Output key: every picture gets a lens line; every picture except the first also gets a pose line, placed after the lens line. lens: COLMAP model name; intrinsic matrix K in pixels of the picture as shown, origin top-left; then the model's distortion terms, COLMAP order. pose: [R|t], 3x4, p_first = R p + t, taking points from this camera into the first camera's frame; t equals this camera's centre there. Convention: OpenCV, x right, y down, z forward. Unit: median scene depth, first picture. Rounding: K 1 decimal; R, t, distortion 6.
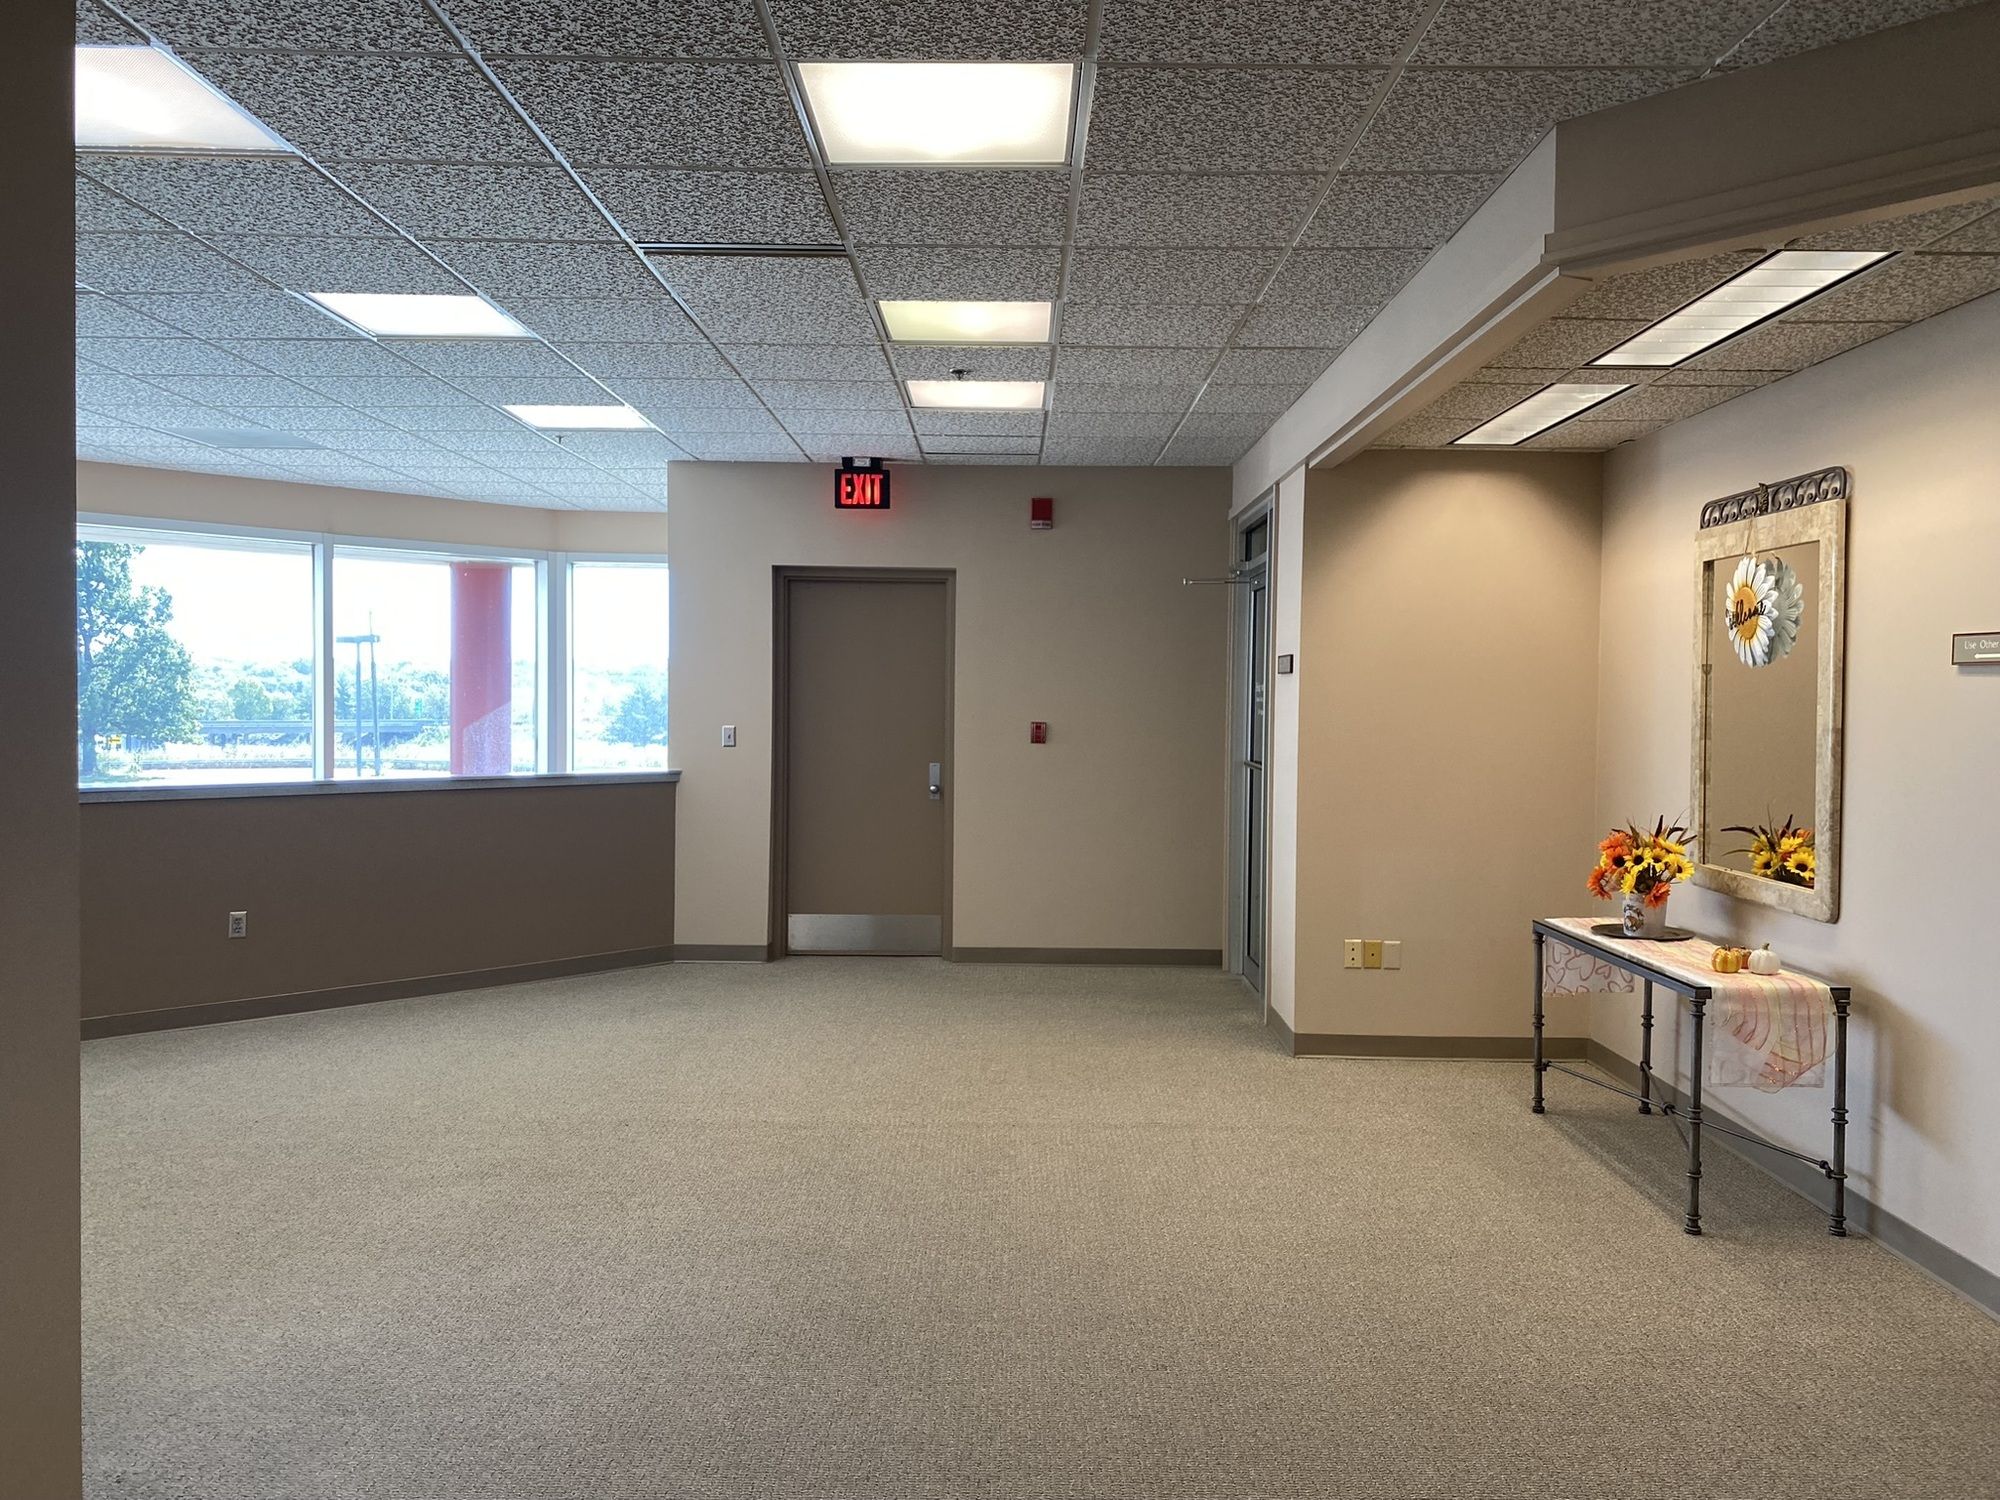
lens RADIAL K [[1529.7, 0, 994.6], [0, 1529.7, 746.5], [0, 0, 1]] dist [0.031765, 0.002488]
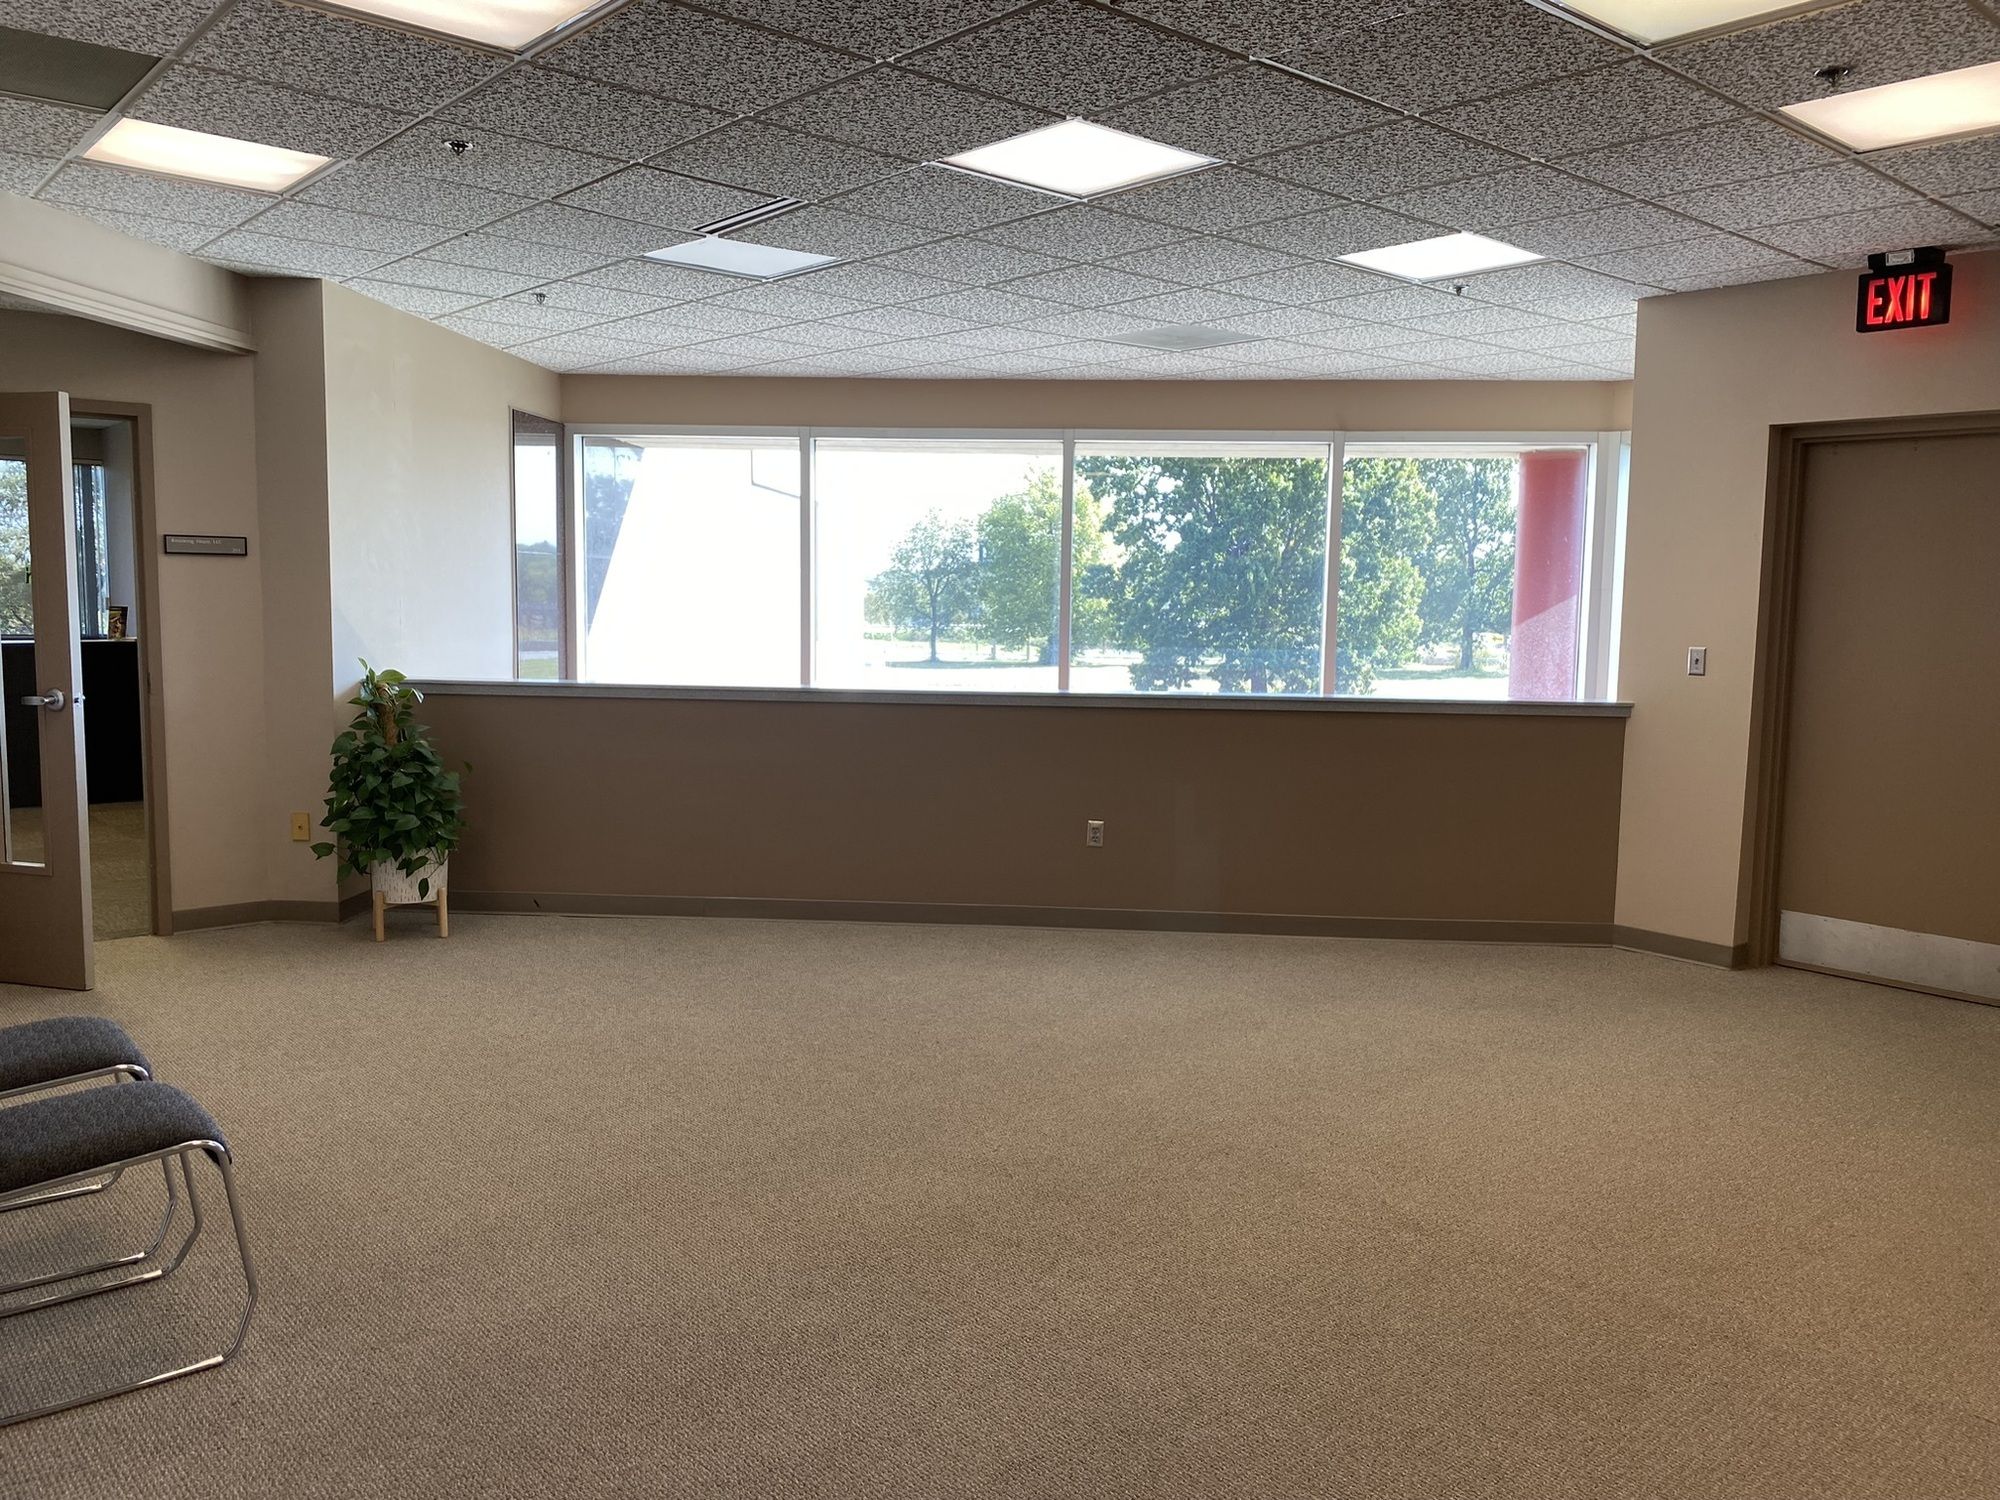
lens RADIAL K [[1529.7, 0, 986.2], [0, 1529.7, 712.4], [0, 0, 1]] dist [0.031765, 0.002488]
pose [[0.675861, 0.060064, -0.734577, 0.151977], [-0.034027, 0.998154, 0.050309, -0.007938], [0.736243, -0.009006, 0.676657, 0.243854]]
